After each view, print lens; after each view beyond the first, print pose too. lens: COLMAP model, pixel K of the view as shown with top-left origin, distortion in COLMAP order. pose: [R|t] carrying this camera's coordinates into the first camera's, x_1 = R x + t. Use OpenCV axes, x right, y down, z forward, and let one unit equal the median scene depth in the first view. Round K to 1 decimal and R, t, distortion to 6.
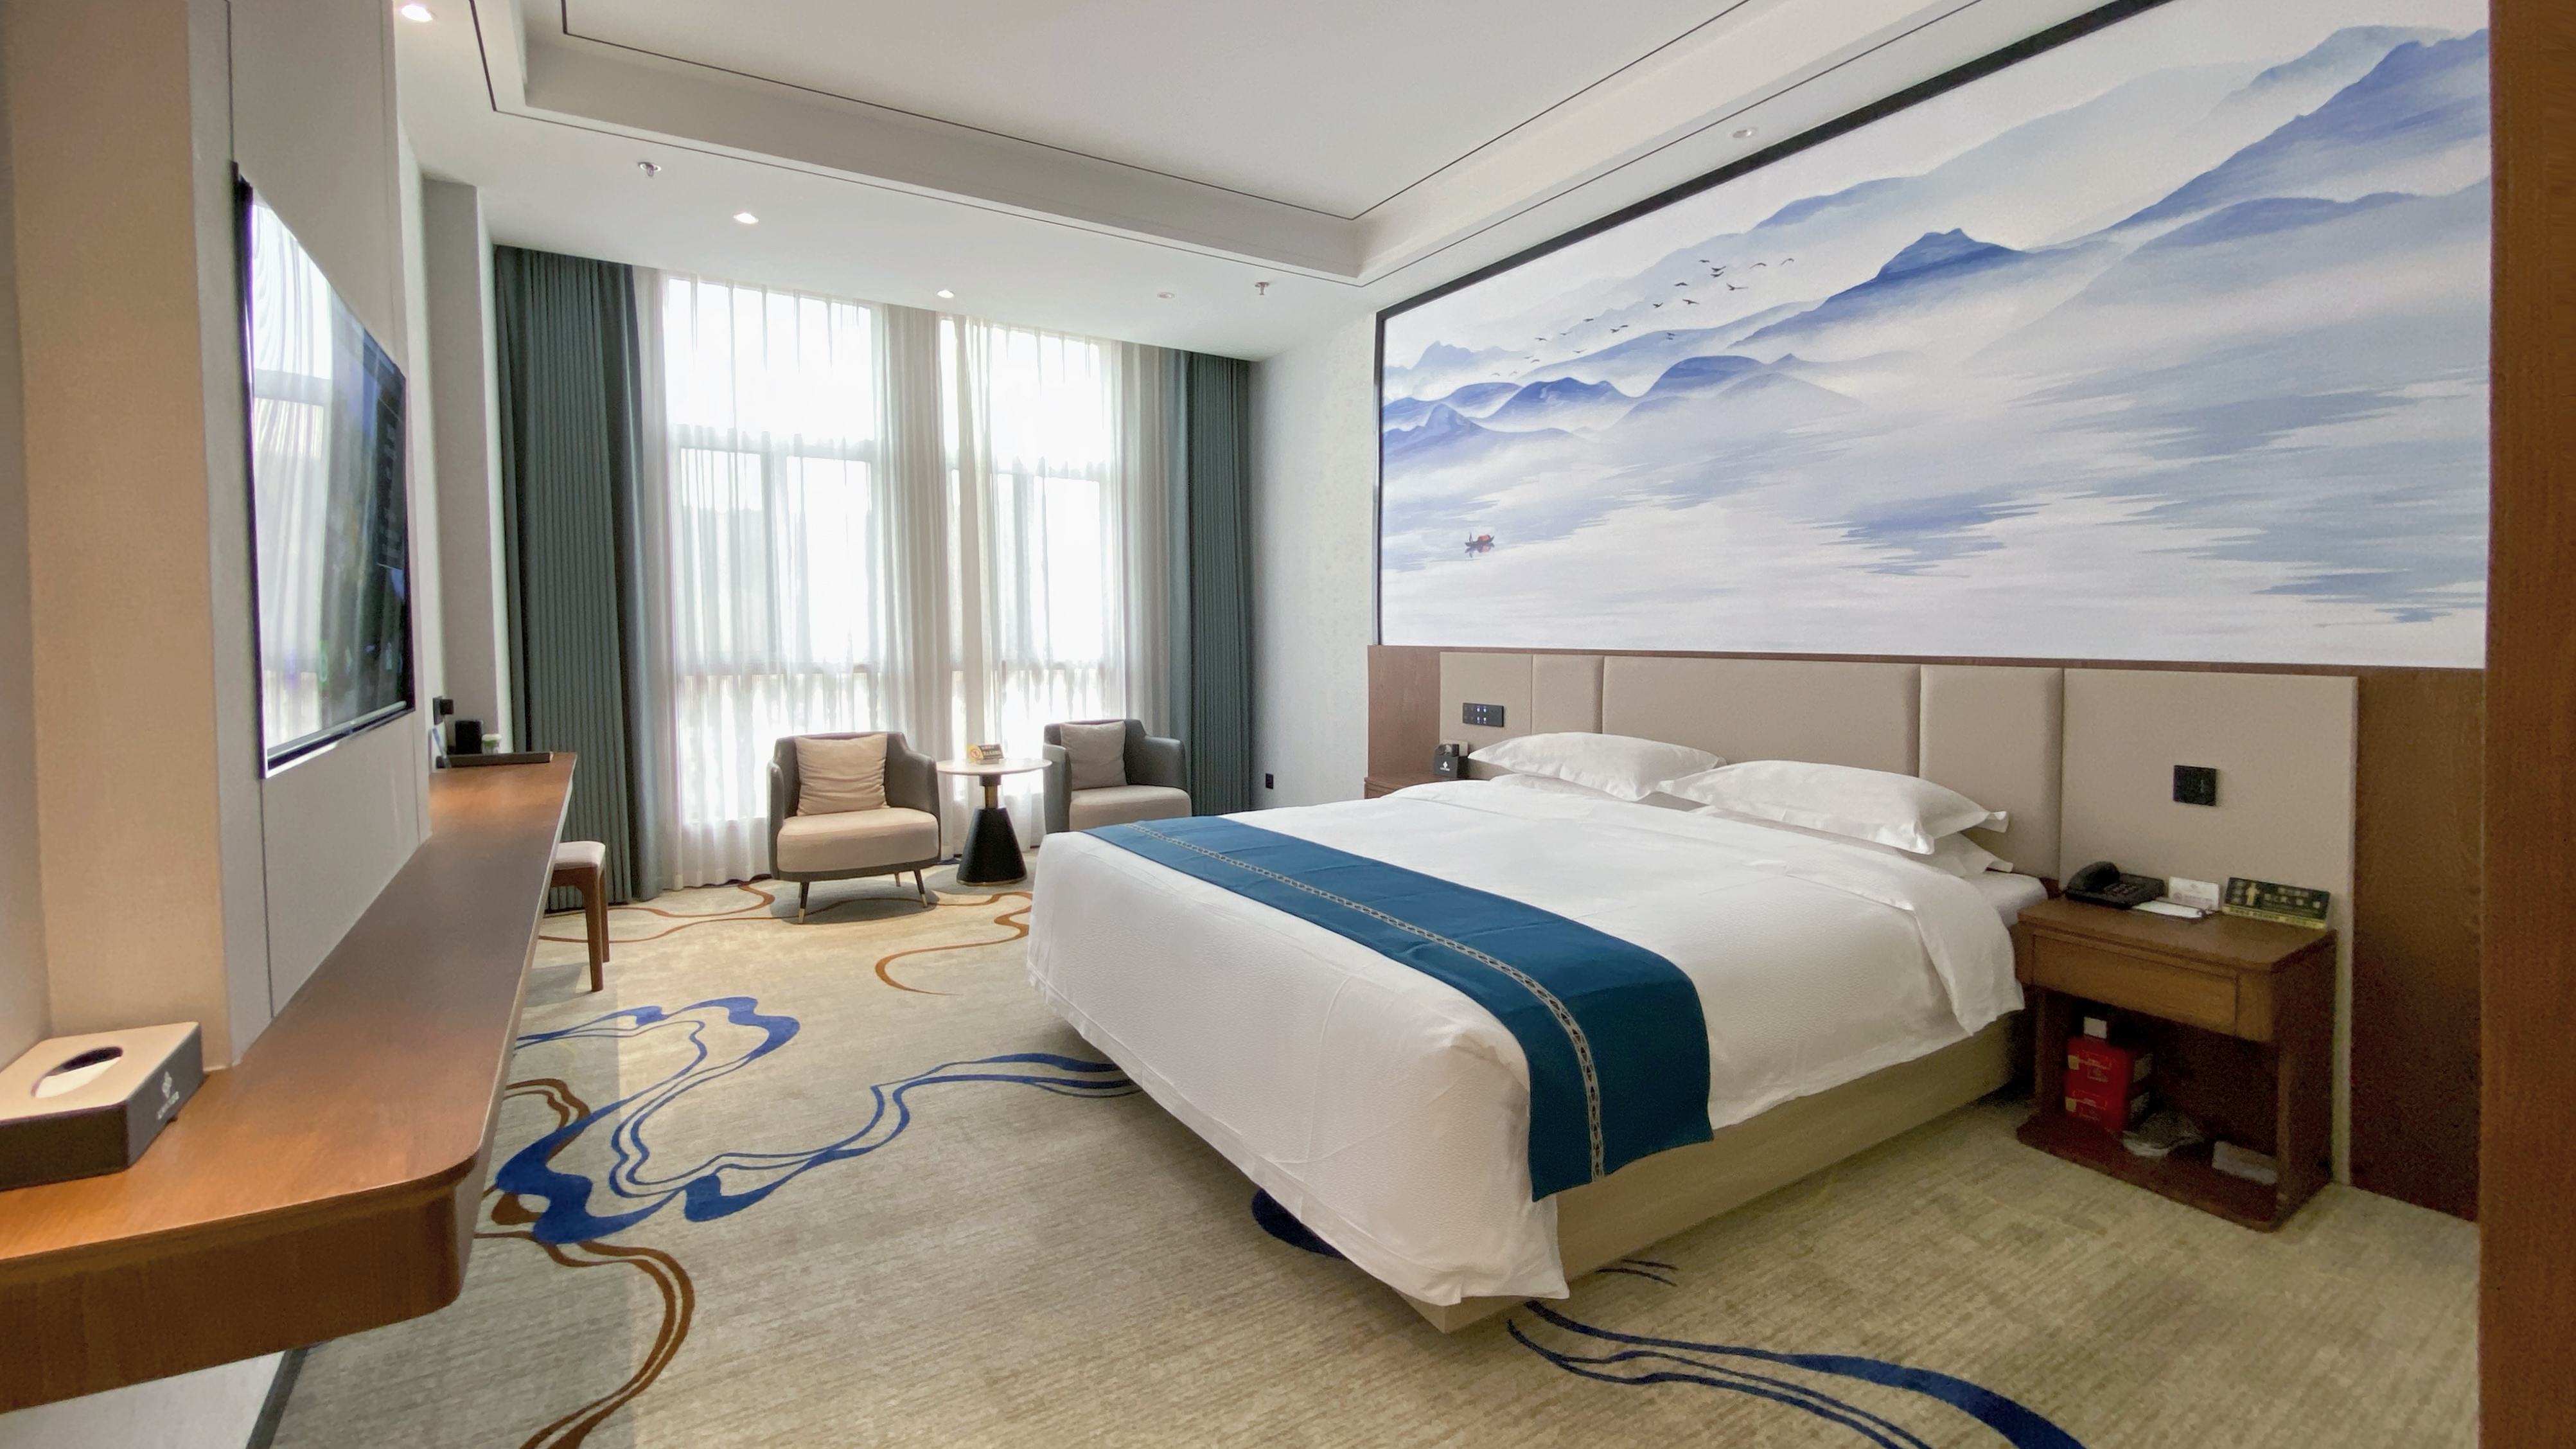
lens RADIAL K [[1116.5, 0, 1334.2], [0, 1116.5, 684.1], [0, 0, 1]] dist [0.063226, 0.000184]
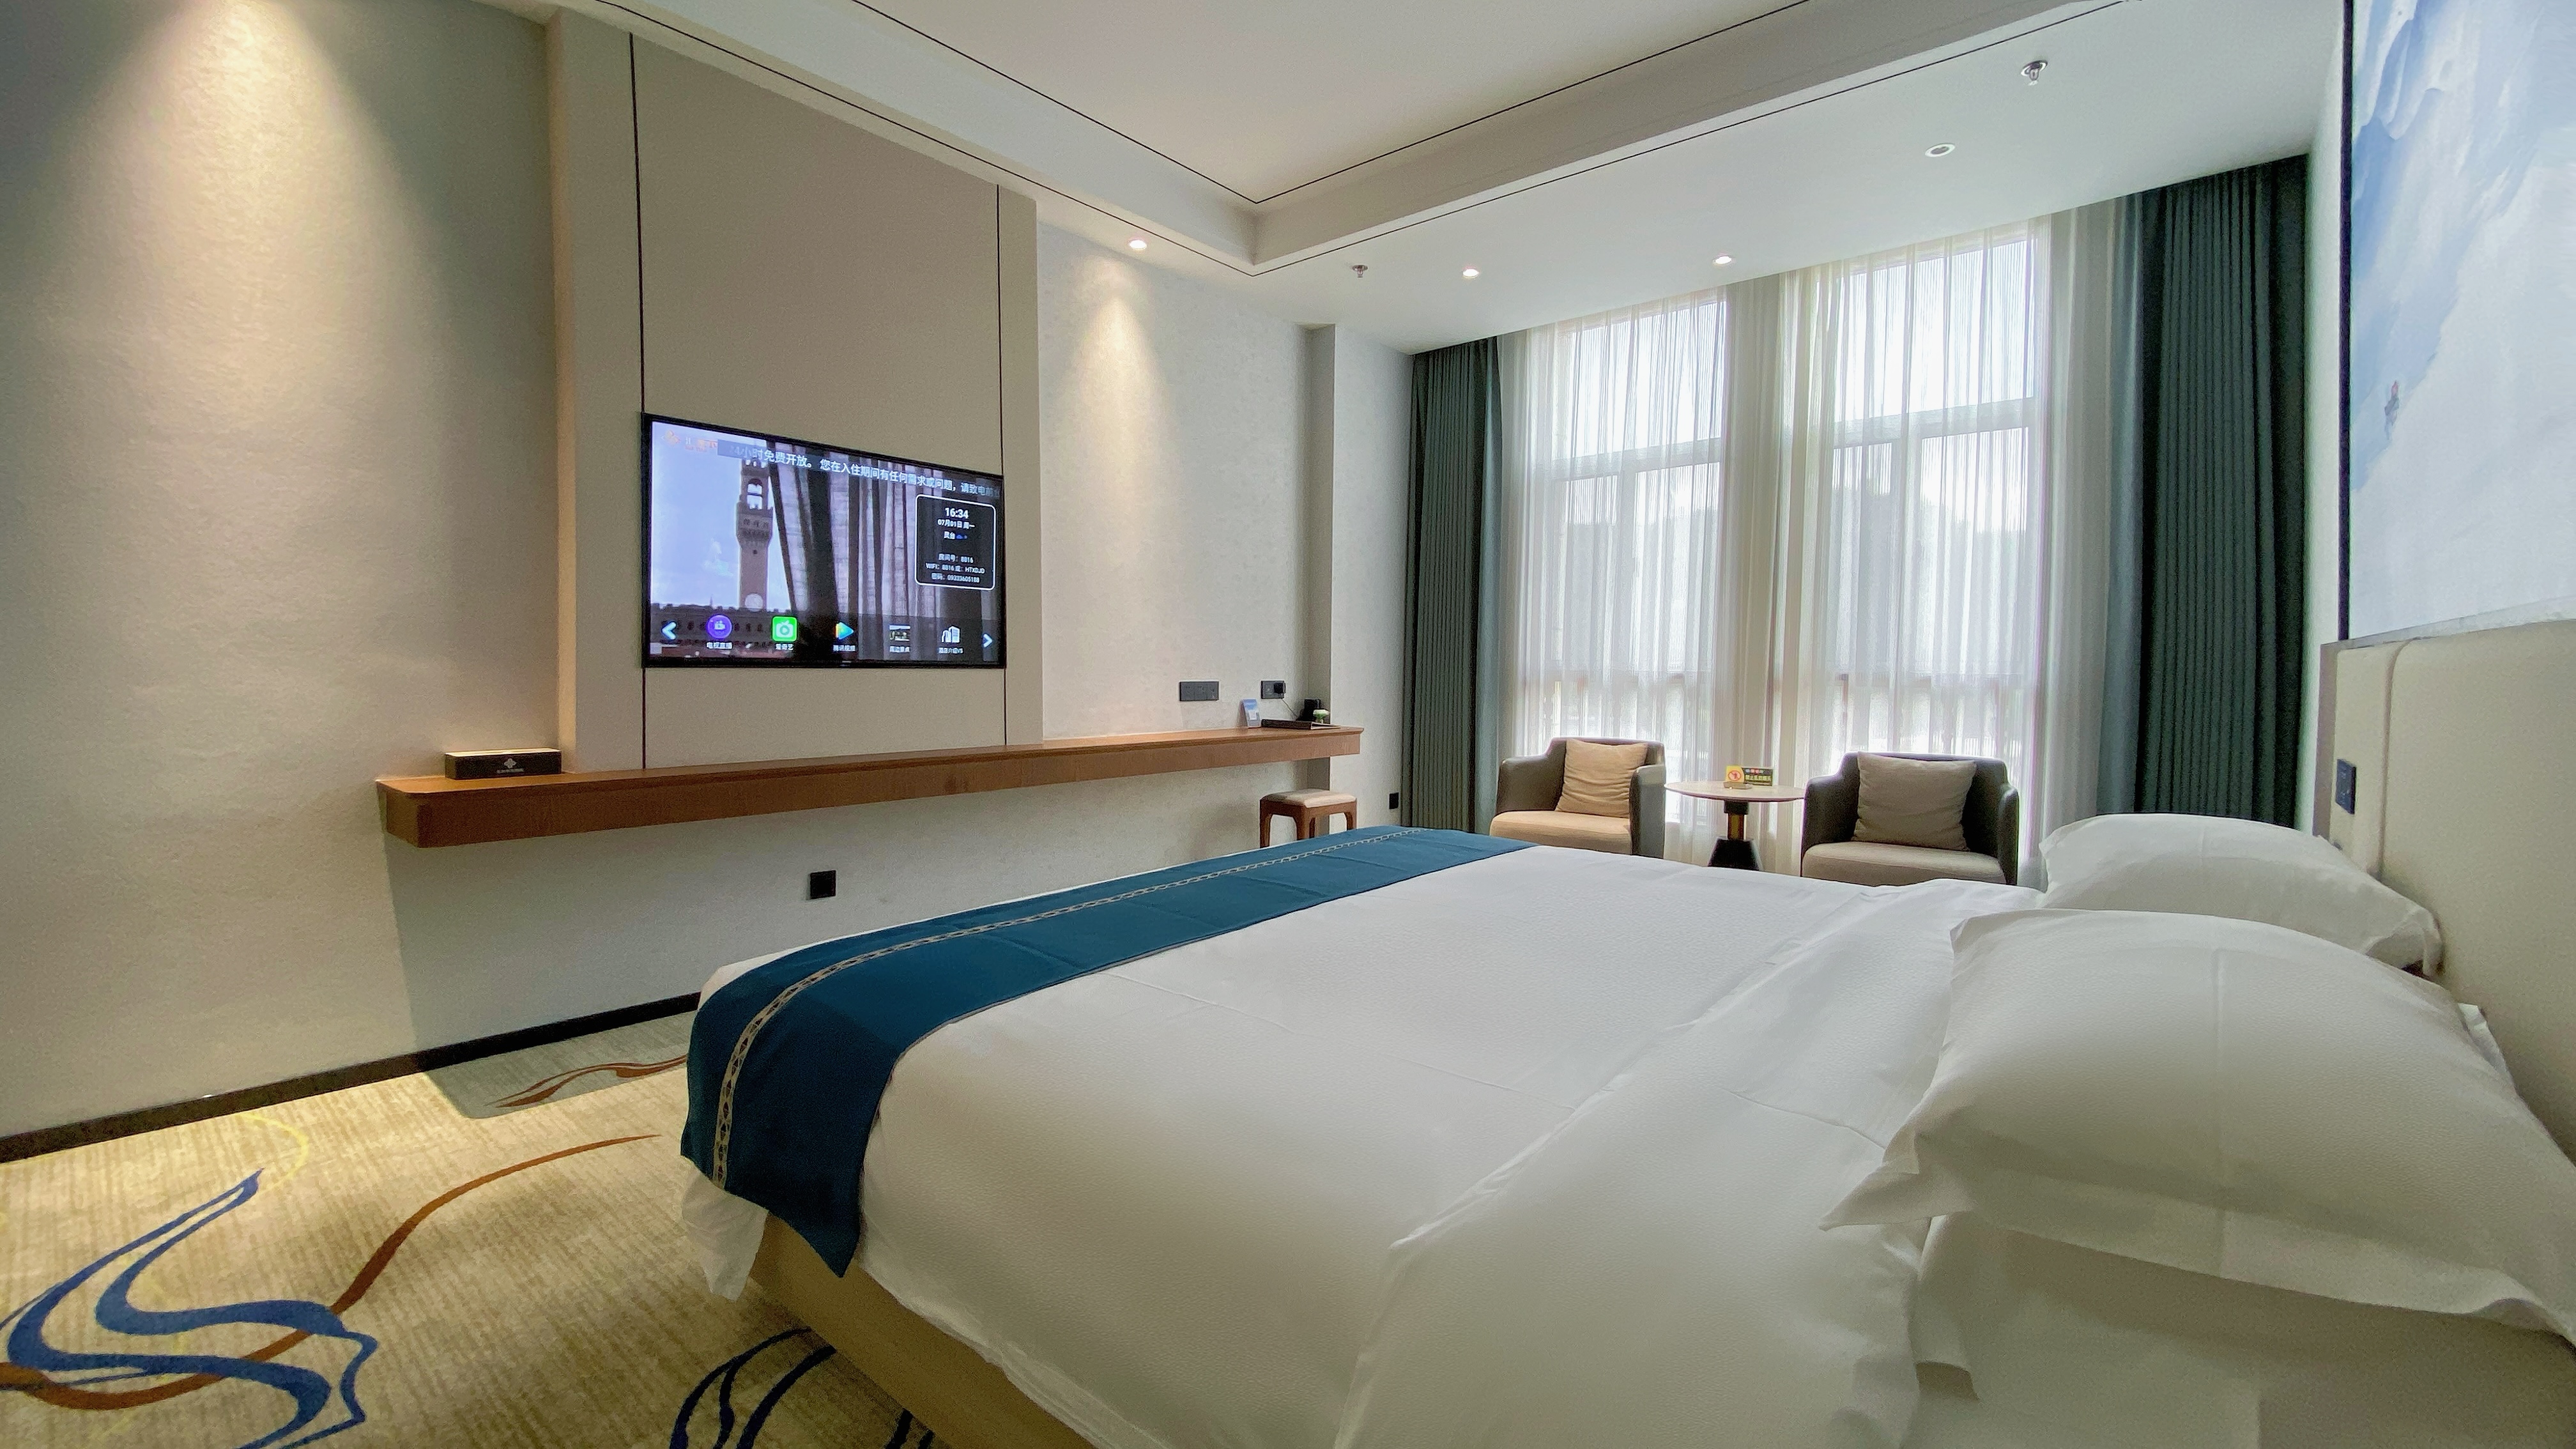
lens RADIAL K [[1116.3, 0, 1281.7], [0, 1116.3, 722.7], [0, 0, 1]] dist [0.063226, 0.000184]
pose [[0.301648, 0.053217, -0.951933, 0.765636], [-0.053590, 0.997809, 0.038800, 0.010772], [0.951912, 0.039310, 0.303839, 0.725557]]
